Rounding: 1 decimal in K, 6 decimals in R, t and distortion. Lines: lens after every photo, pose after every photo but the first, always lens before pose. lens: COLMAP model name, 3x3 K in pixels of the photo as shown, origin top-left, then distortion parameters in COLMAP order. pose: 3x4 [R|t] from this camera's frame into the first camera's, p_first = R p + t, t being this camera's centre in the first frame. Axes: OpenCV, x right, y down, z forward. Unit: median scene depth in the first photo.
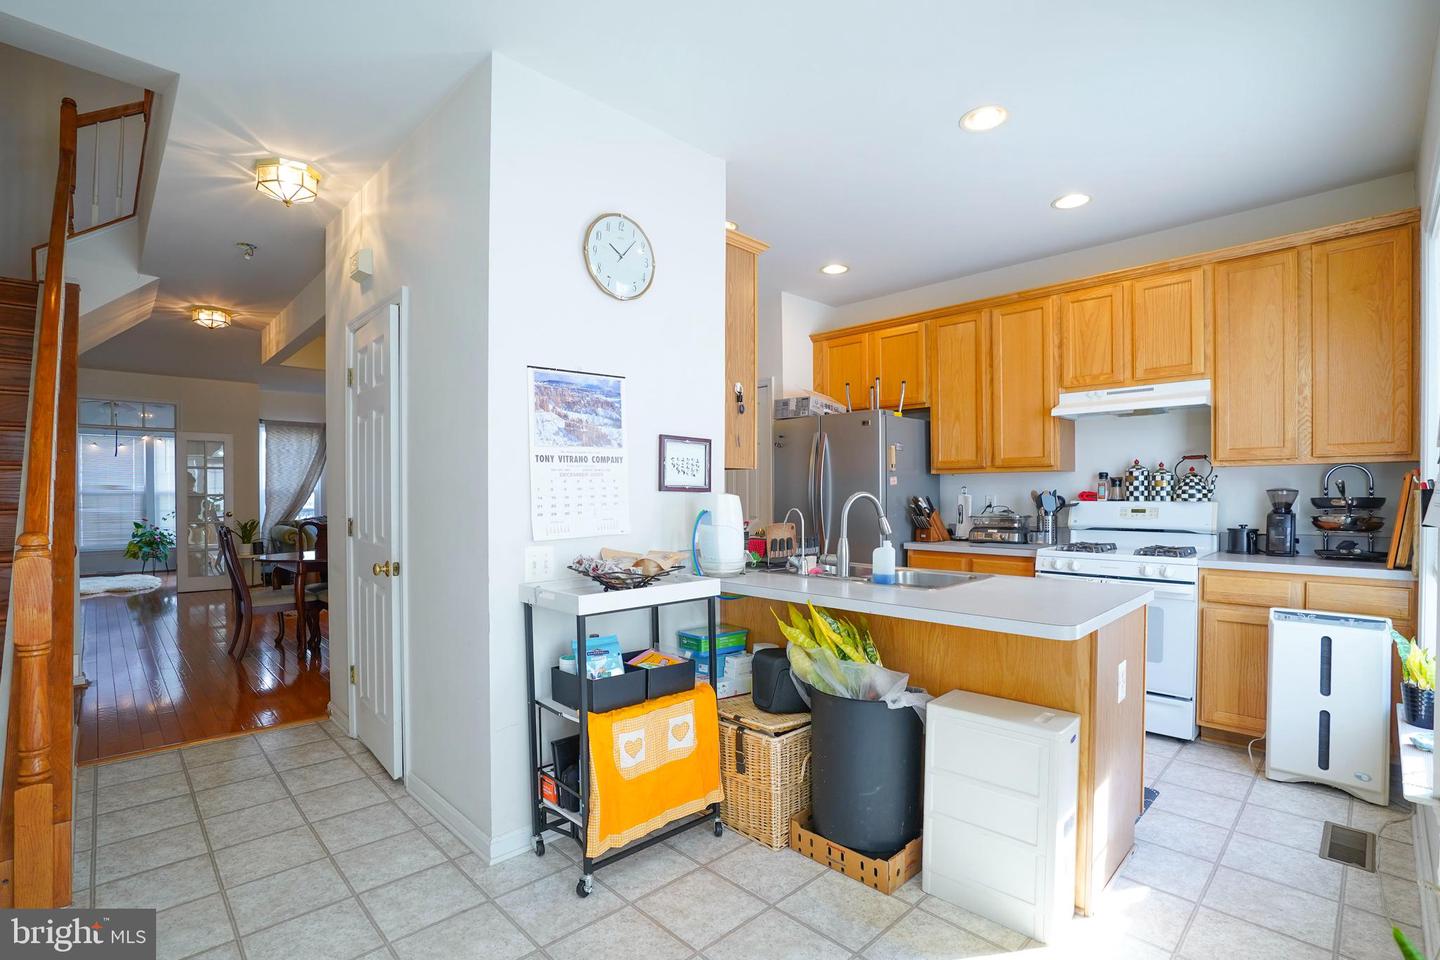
lens RADIAL K [[669.5, 0, 717.2], [0, 669.5, 503.4], [0, 0, 1]] dist [-0.072685, 0.028533]
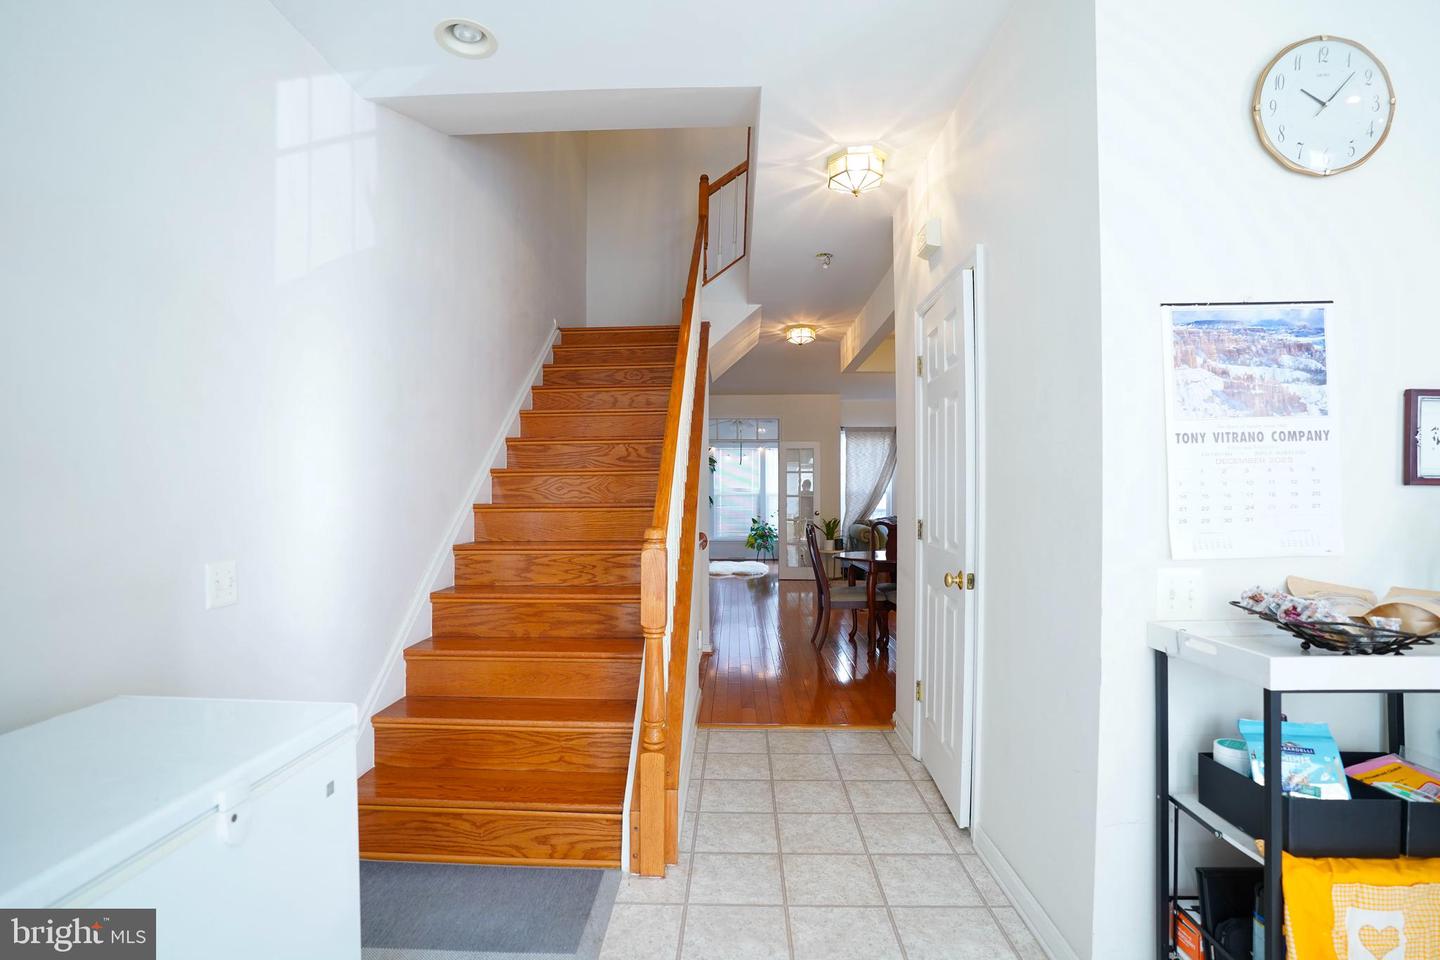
lens RADIAL K [[669.5, 0, 717.2], [0, 669.5, 503.4], [0, 0, 1]] dist [-0.072685, 0.028533]
pose [[0.695706, 0.005910, -0.718303, -0.092447], [-0.007989, 0.999968, 0.000490, 0.001750], [0.718283, 0.005397, 0.695731, 0.155397]]
